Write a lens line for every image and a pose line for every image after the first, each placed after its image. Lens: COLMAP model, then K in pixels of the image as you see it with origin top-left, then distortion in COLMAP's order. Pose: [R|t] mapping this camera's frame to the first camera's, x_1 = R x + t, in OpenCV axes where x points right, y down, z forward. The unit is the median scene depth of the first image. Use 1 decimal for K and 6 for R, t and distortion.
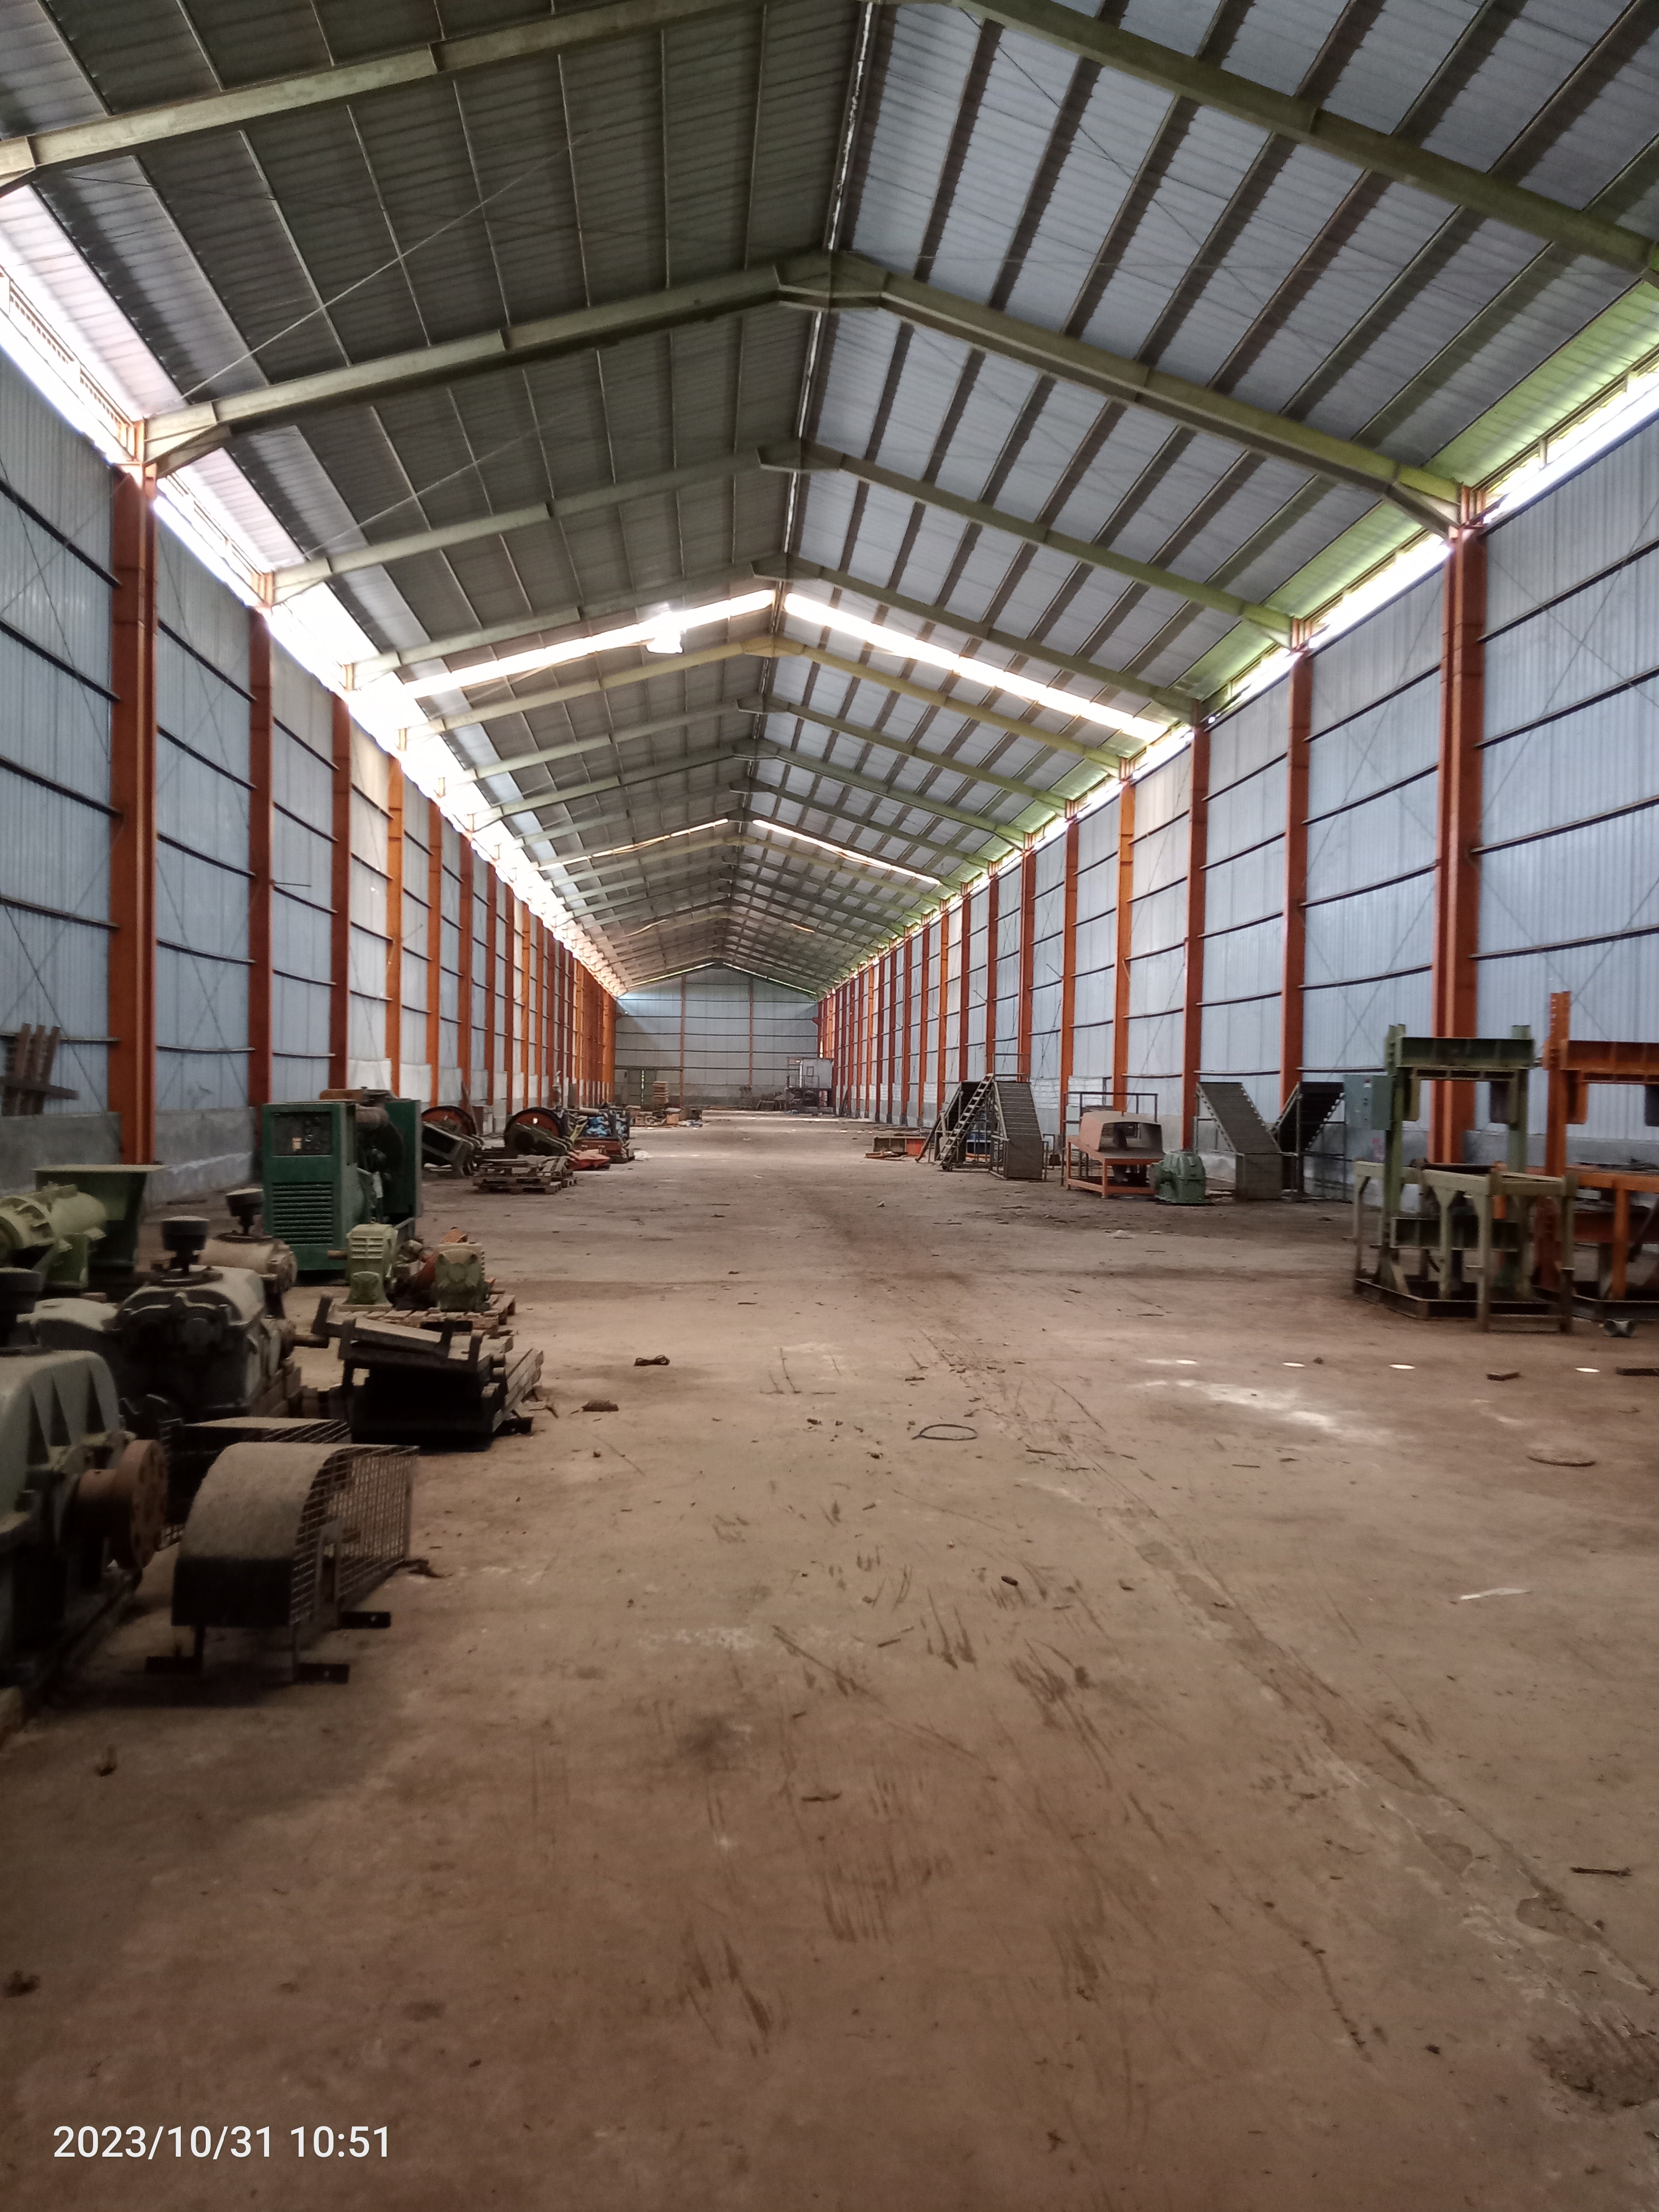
lens RADIAL K [[1652.9, 0, 829.5], [0, 1652.9, 1106.0], [0, 0, 1]] dist [0.133079, -0.202508]
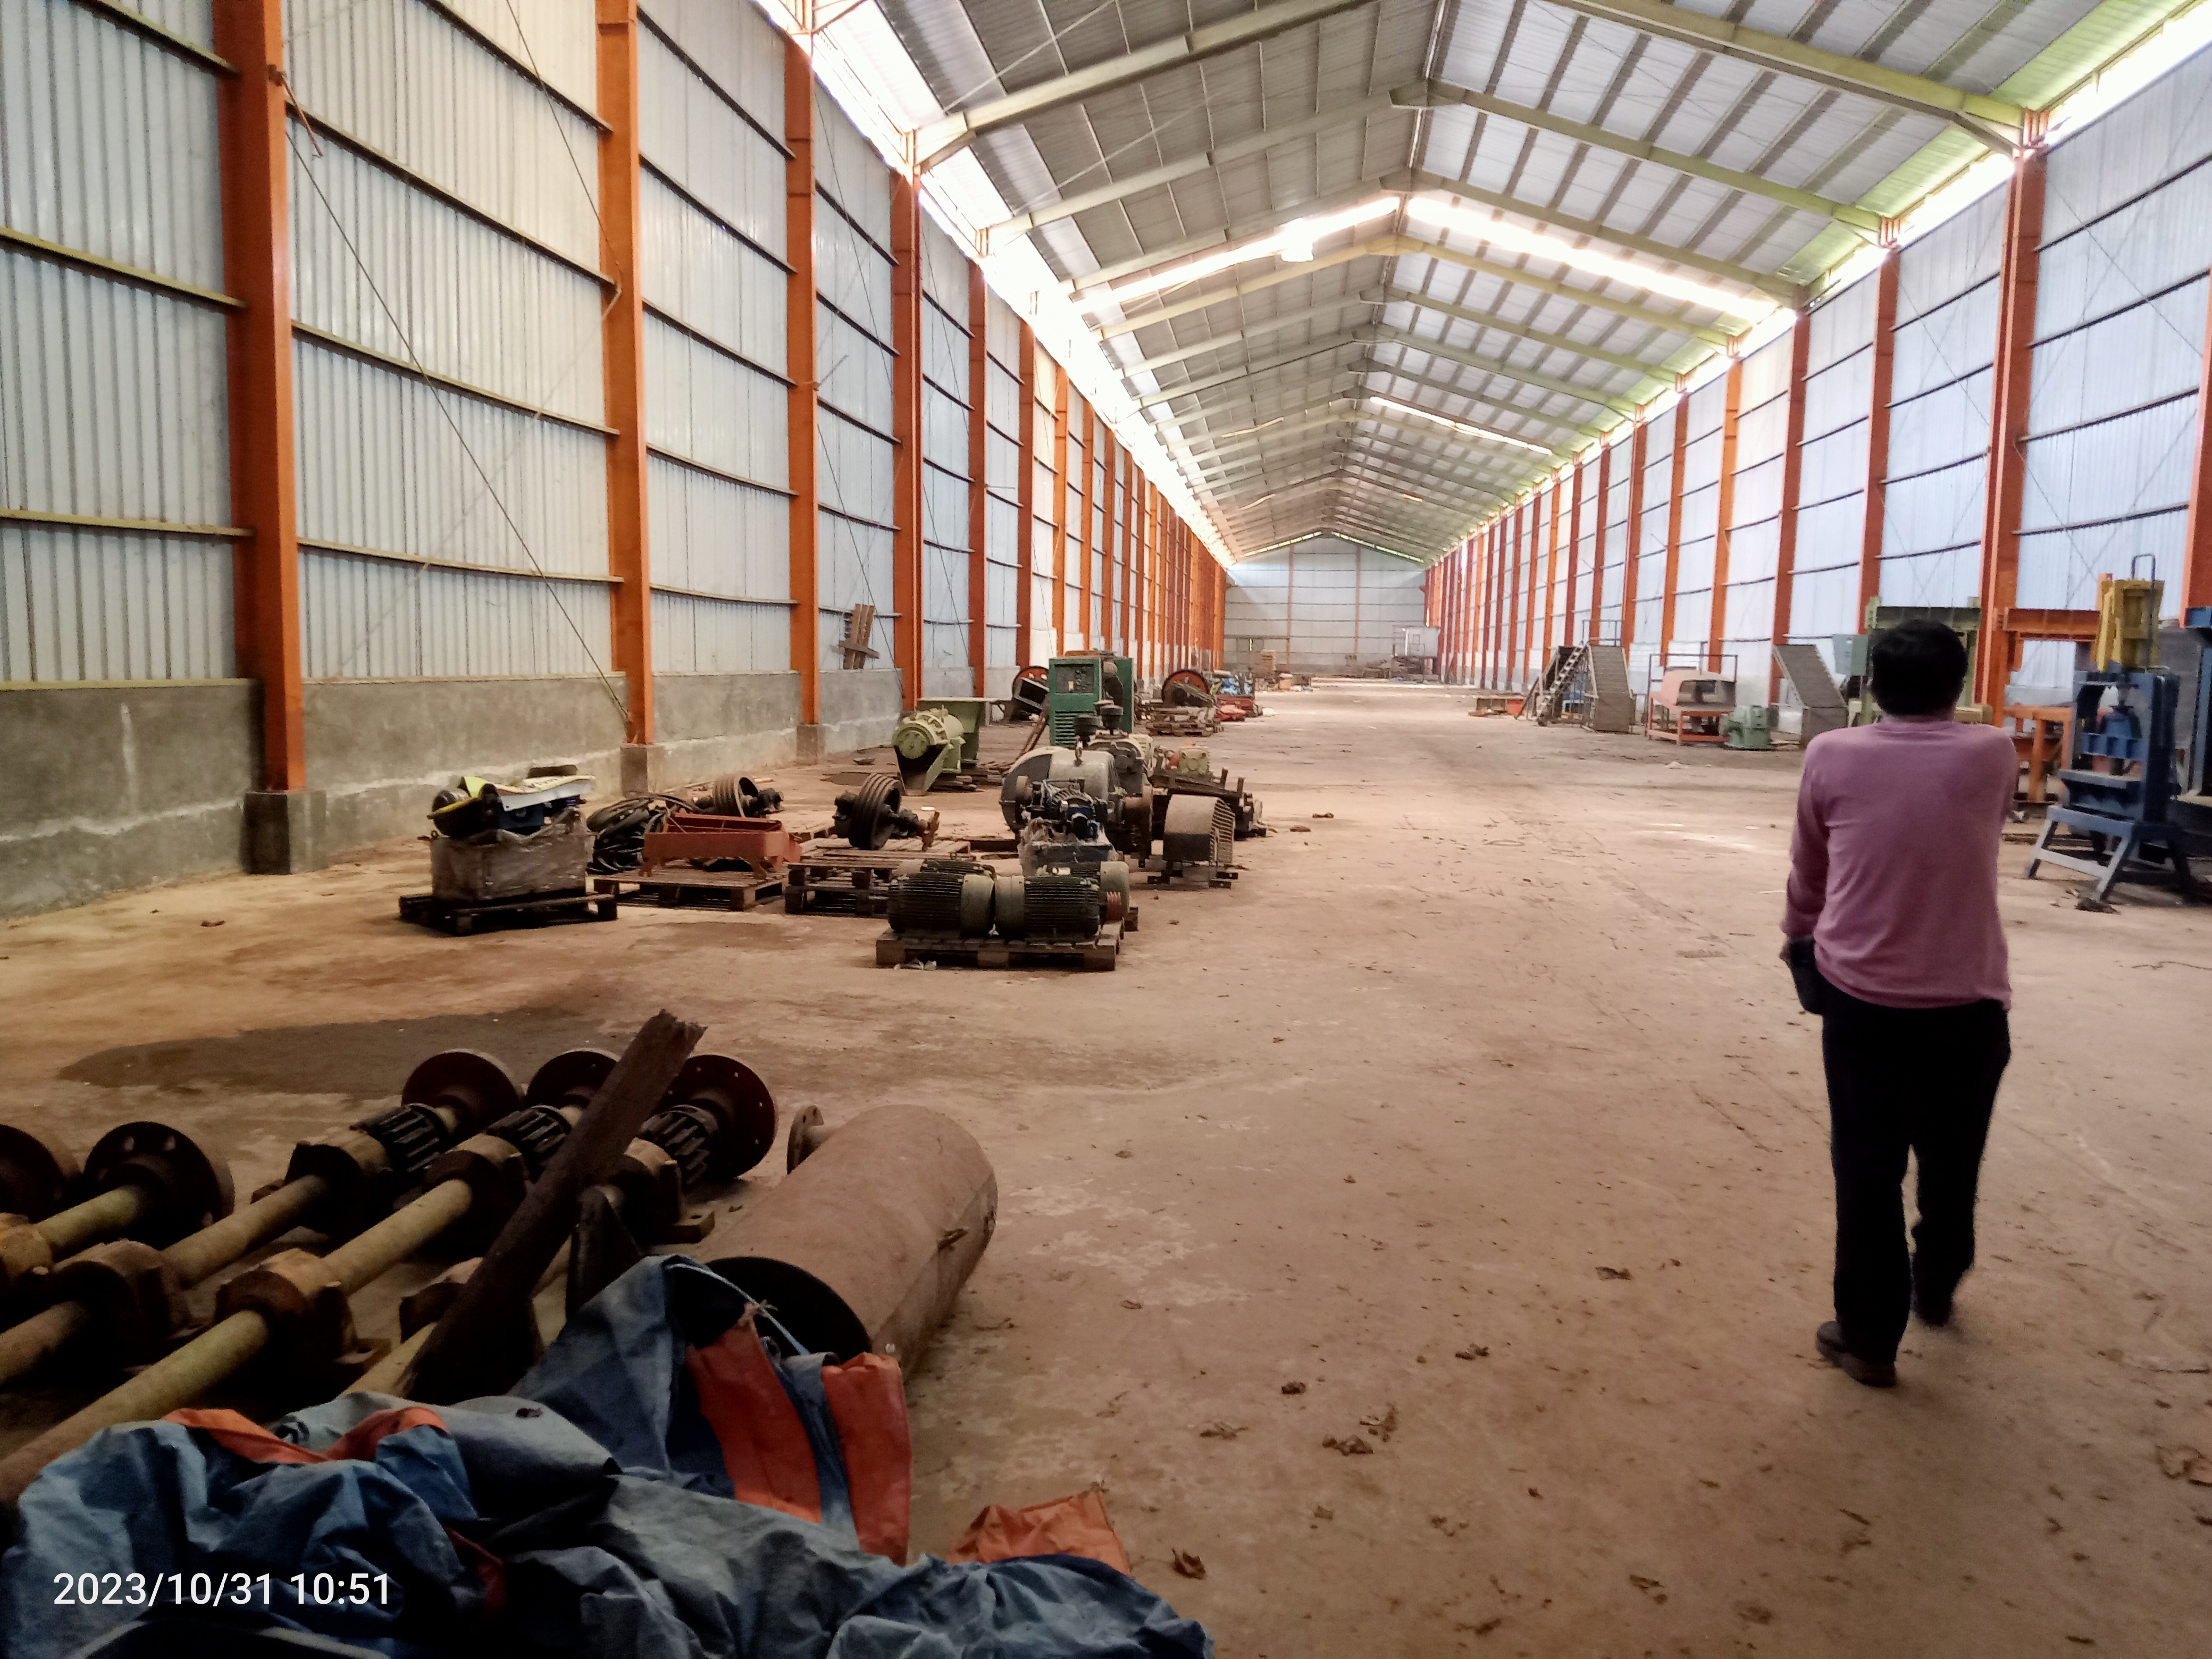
lens RADIAL K [[1652.9, 0, 1106.0], [0, 1652.9, 829.5], [0, 0, 1]] dist [0.133079, -0.202508]
pose [[0.981220, 0.020283, -0.191822, -0.001176], [-0.002529, 0.995723, 0.092351, 0.005529], [0.192875, -0.090131, 0.977075, -0.176542]]
